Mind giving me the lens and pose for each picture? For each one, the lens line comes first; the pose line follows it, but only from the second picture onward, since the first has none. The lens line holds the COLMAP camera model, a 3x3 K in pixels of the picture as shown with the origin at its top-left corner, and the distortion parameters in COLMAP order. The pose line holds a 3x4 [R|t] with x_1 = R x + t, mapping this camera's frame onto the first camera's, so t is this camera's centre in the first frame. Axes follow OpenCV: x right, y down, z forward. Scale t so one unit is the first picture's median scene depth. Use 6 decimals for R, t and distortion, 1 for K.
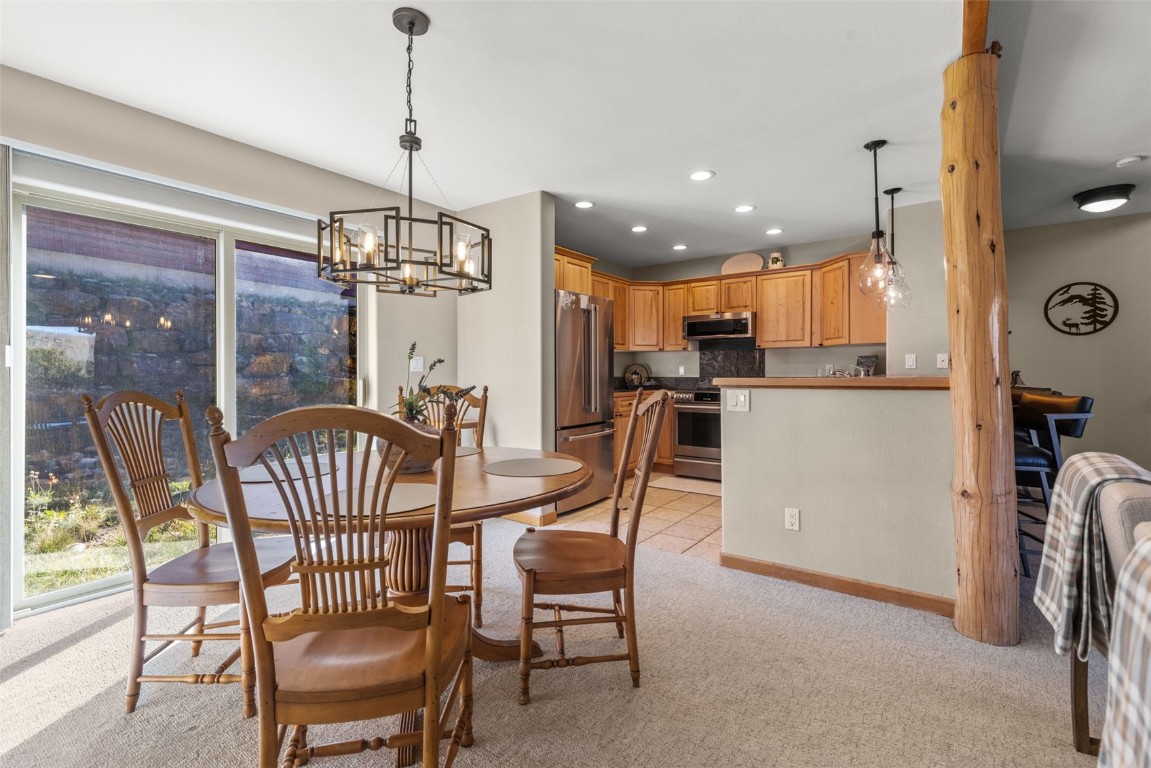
lens RADIAL K [[517.4, 0, 572.8], [0, 517.4, 376.8], [0, 0, 1]] dist [0.004780, 0.000158]
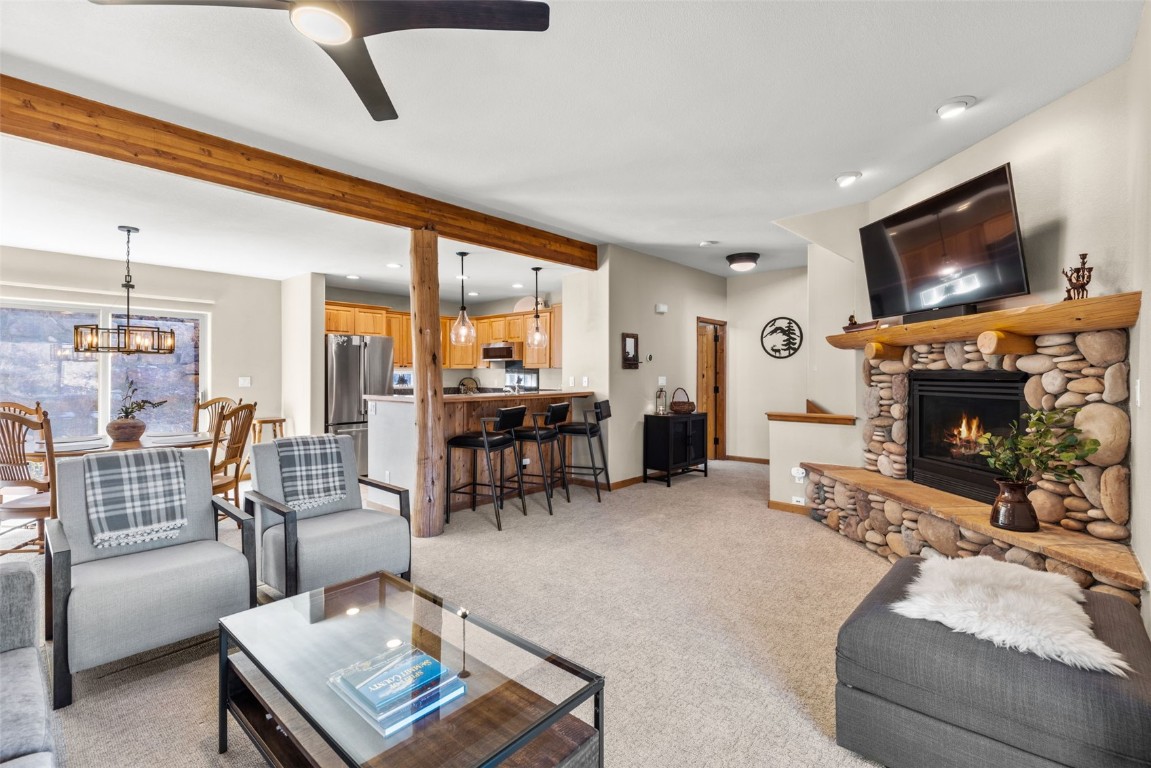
lens RADIAL K [[517.4, 0, 573.3], [0, 517.4, 376.4], [0, 0, 1]] dist [0.004780, 0.000158]
pose [[0.995914, 0.004289, -0.090204, 0.580761], [-0.004643, 0.999982, -0.003710, -0.028239], [0.090186, 0.004114, 0.995916, -0.327019]]
